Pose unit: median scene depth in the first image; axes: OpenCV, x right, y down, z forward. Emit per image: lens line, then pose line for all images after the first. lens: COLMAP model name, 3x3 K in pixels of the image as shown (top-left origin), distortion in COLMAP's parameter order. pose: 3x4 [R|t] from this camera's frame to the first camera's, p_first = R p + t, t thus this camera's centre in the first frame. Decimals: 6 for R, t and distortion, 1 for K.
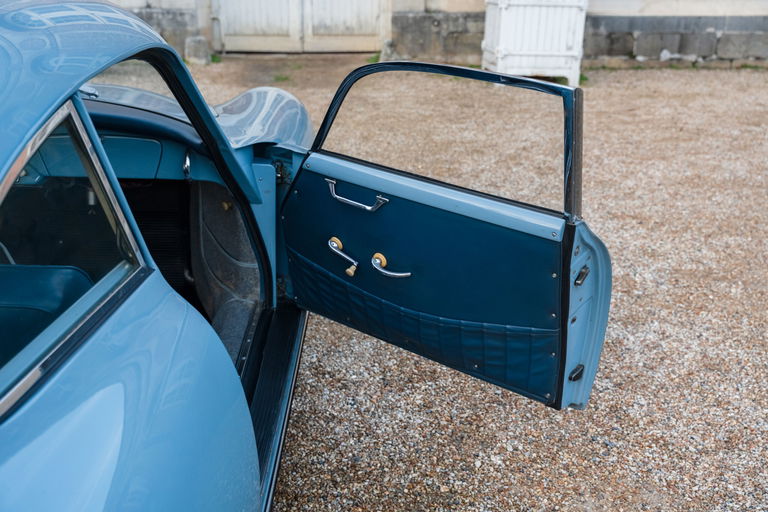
lens RADIAL K [[744.4, 0, 382.3], [0, 744.4, 254.3], [0, 0, 1]] dist [0.017865, 0.000000]
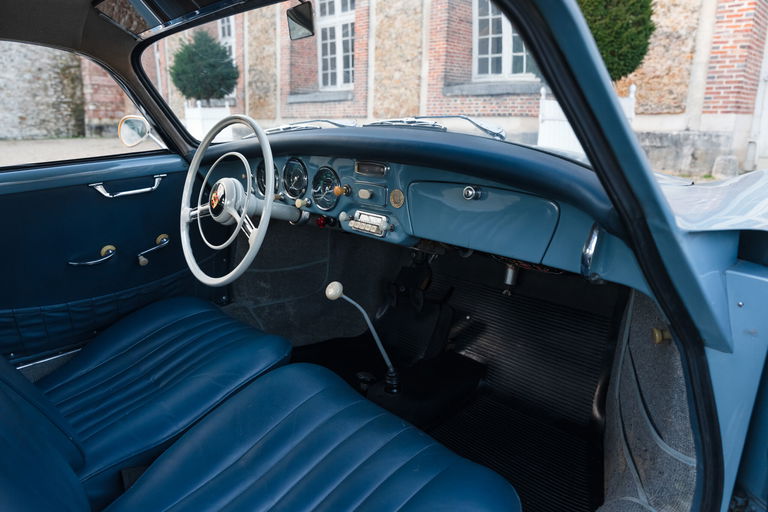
lens RADIAL K [[520.3, 0, 389.7], [0, 520.3, 256.0], [0, 0, 1]] dist [0.002405, -0.010507]
pose [[0.683586, 0.168853, -0.710069, -0.019878], [-0.248339, 0.968634, -0.008739, -0.016848], [0.686322, 0.182312, 0.704077, 0.140977]]
